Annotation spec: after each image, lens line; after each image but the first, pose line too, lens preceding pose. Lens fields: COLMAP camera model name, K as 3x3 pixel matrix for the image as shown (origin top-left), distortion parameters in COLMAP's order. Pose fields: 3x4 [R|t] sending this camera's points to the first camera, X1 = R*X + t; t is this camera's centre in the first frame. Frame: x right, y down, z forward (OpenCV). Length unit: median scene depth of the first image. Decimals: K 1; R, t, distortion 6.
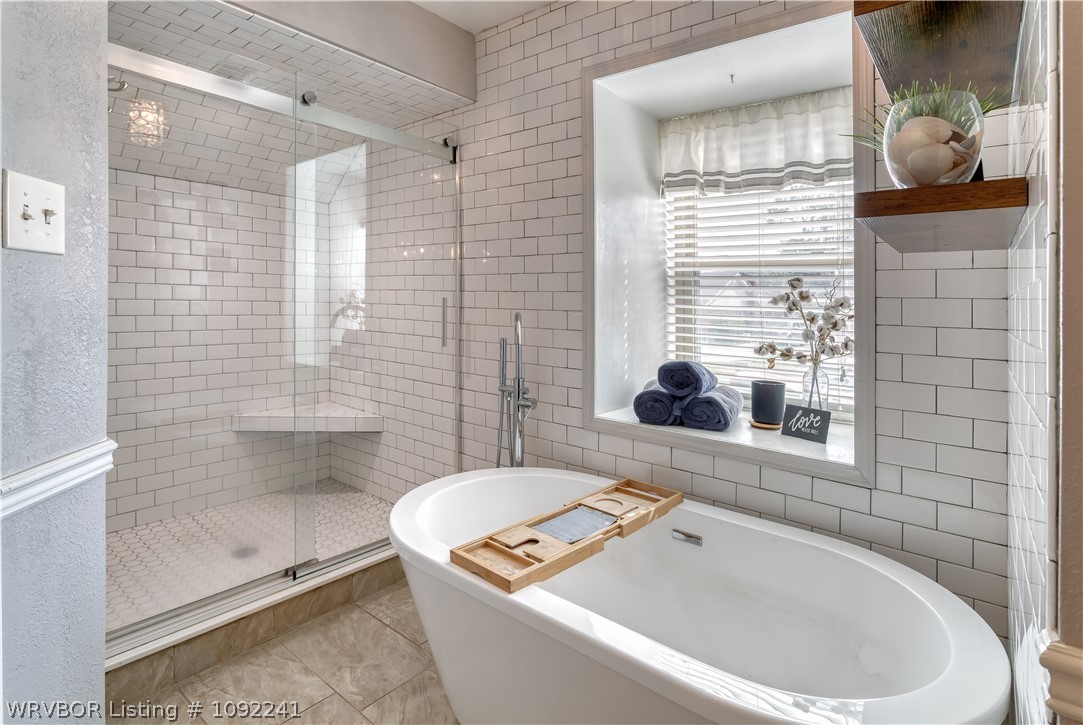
lens RADIAL K [[545.4, 0, 539.9], [0, 545.4, 298.6], [0, 0, 1]] dist [-0.002924, 0.000911]
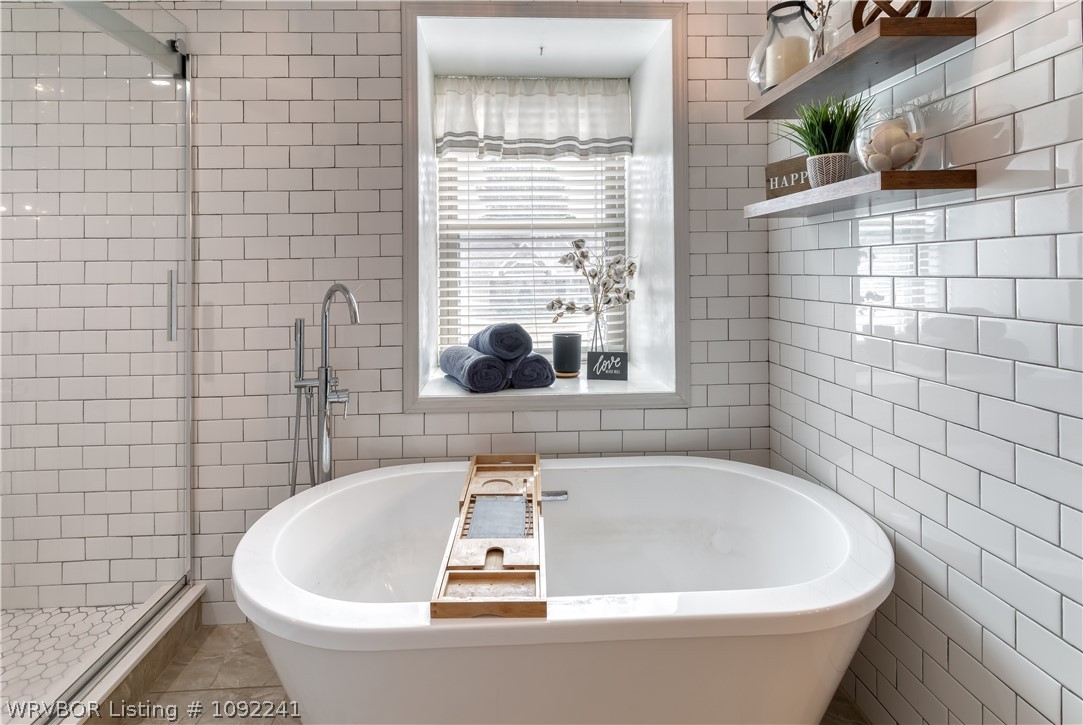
lens RADIAL K [[540.9, 0, 545.2], [0, 540.9, 258.5], [0, 0, 1]] dist [0.002334, 0.002799]
pose [[0.752381, -0.025986, 0.658216, -0.312036], [0.031789, 0.999490, 0.003123, -0.004498], [-0.657961, 0.018574, 0.752823, 0.196216]]
